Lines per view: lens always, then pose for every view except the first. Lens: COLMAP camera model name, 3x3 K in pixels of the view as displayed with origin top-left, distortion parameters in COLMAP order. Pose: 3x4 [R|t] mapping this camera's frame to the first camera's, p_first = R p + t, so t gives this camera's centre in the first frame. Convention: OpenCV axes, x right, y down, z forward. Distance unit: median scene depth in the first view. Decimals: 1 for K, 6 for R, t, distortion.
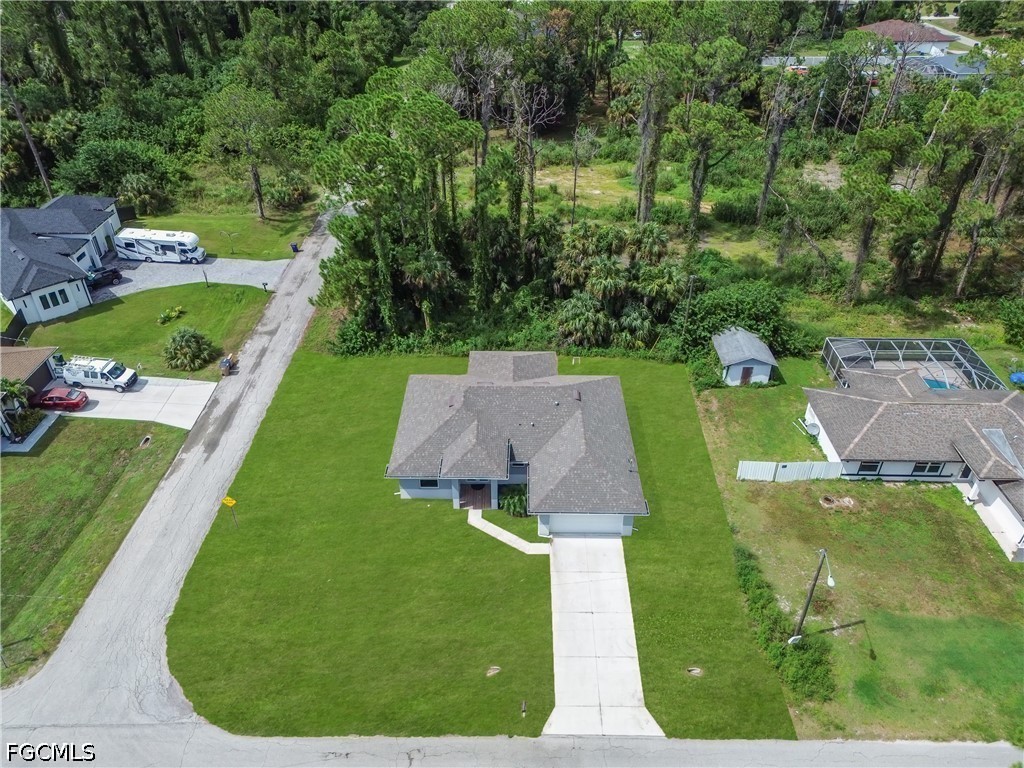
lens RADIAL K [[717.6, 0, 510.7], [0, 717.6, 385.9], [0, 0, 1]] dist [0.062623, -0.048780]
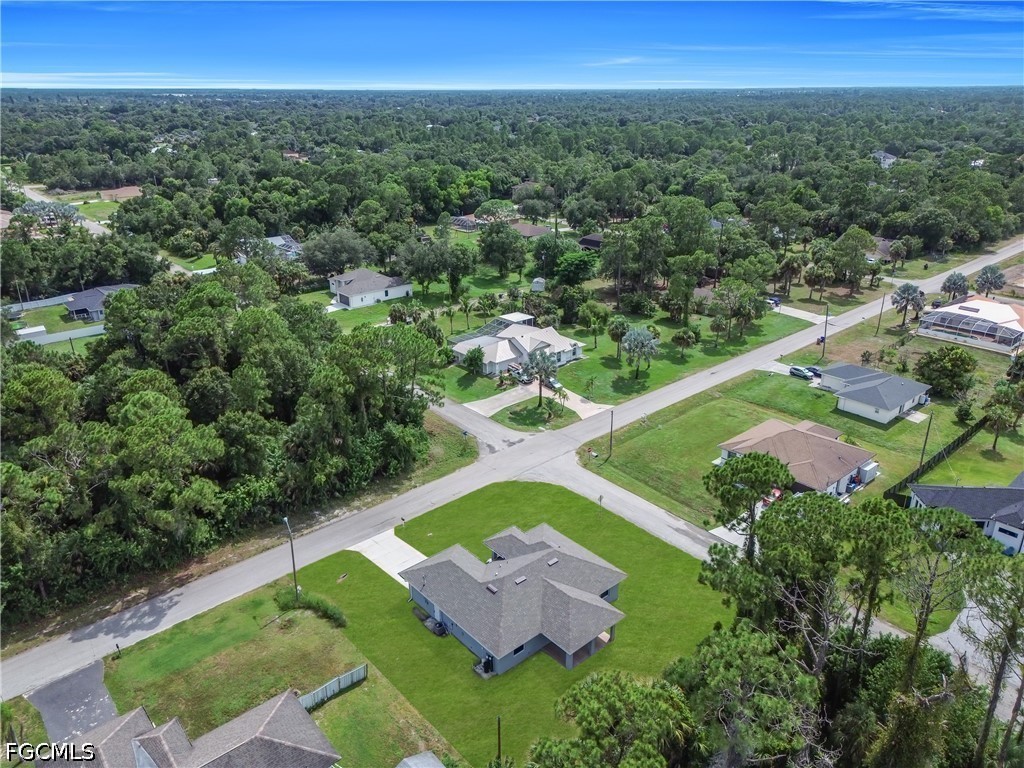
lens RADIAL K [[717.6, 0, 510.7], [0, 717.6, 385.9], [0, 0, 1]] dist [0.062623, -0.048780]
pose [[-0.745370, 0.252431, -0.617010, 0.750508], [-0.383897, 0.594142, 0.706837, -1.092163], [0.545019, 0.763724, -0.345948, 1.167796]]
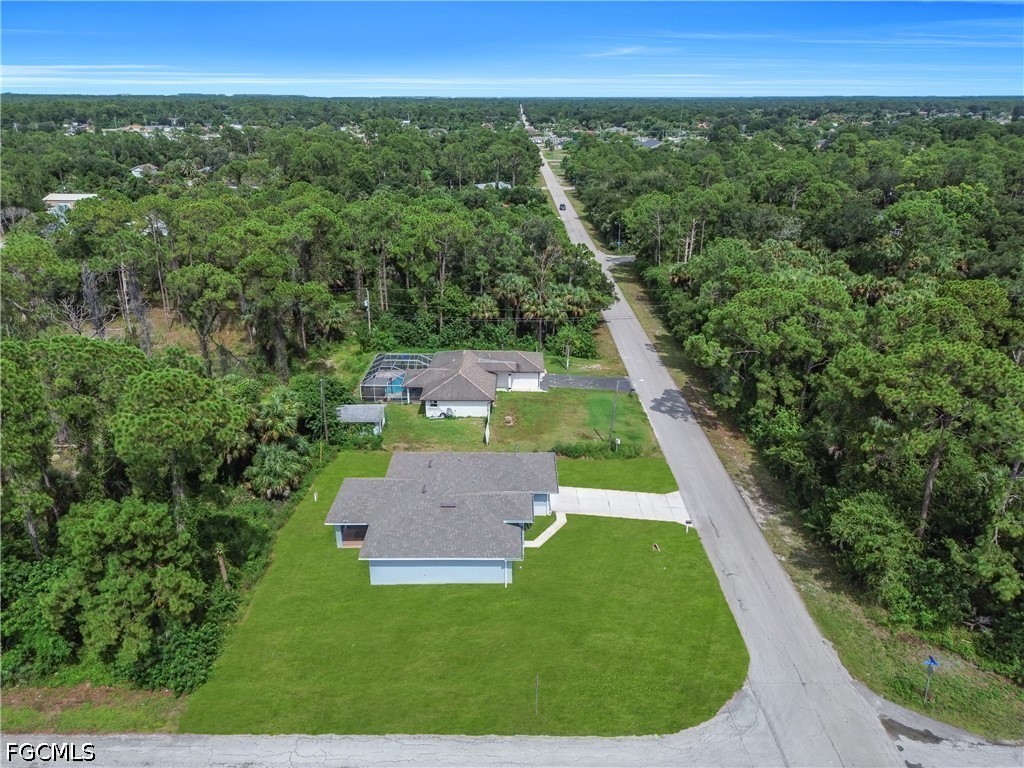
lens RADIAL K [[717.6, 0, 510.7], [0, 717.6, 385.9], [0, 0, 1]] dist [0.062623, -0.048780]
pose [[-0.002772, -0.374419, 0.927256, -0.997093], [0.574166, 0.758586, 0.308028, -0.385798], [-0.818734, 0.533252, 0.212876, 0.576204]]
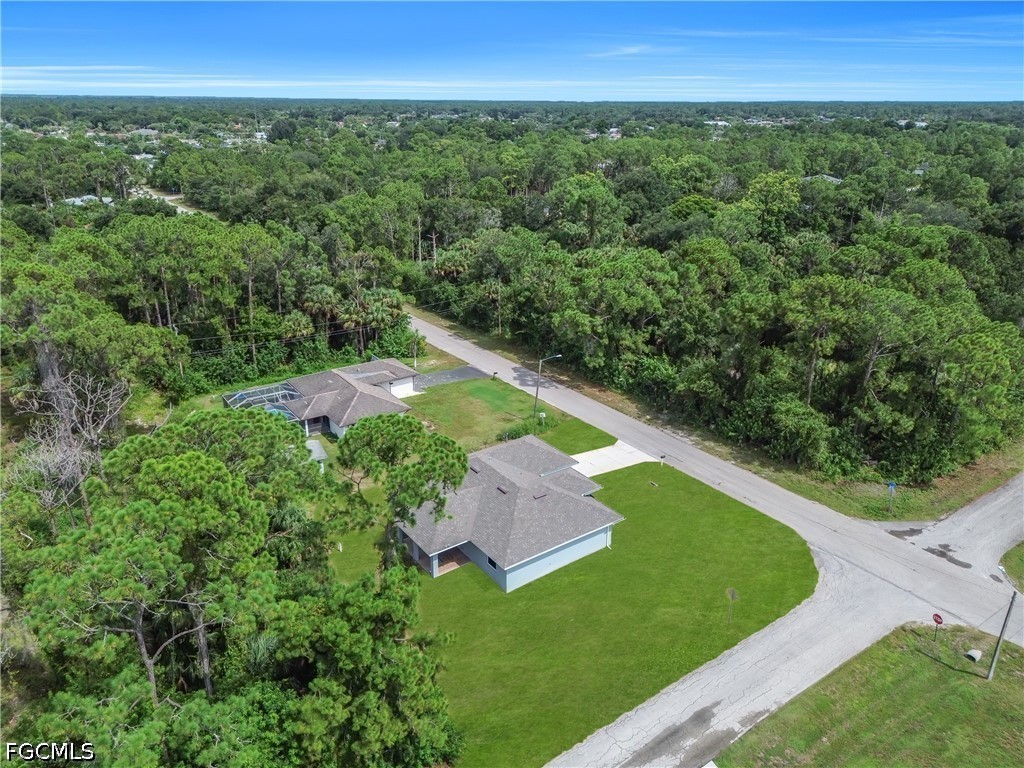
lens RADIAL K [[717.6, 0, 510.7], [0, 717.6, 385.9], [0, 0, 1]] dist [0.062623, -0.048780]
pose [[-0.588751, -0.303380, 0.749222, -0.828988], [0.459947, 0.636468, 0.619158, -0.789827], [-0.664696, 0.709132, -0.235182, 1.140845]]
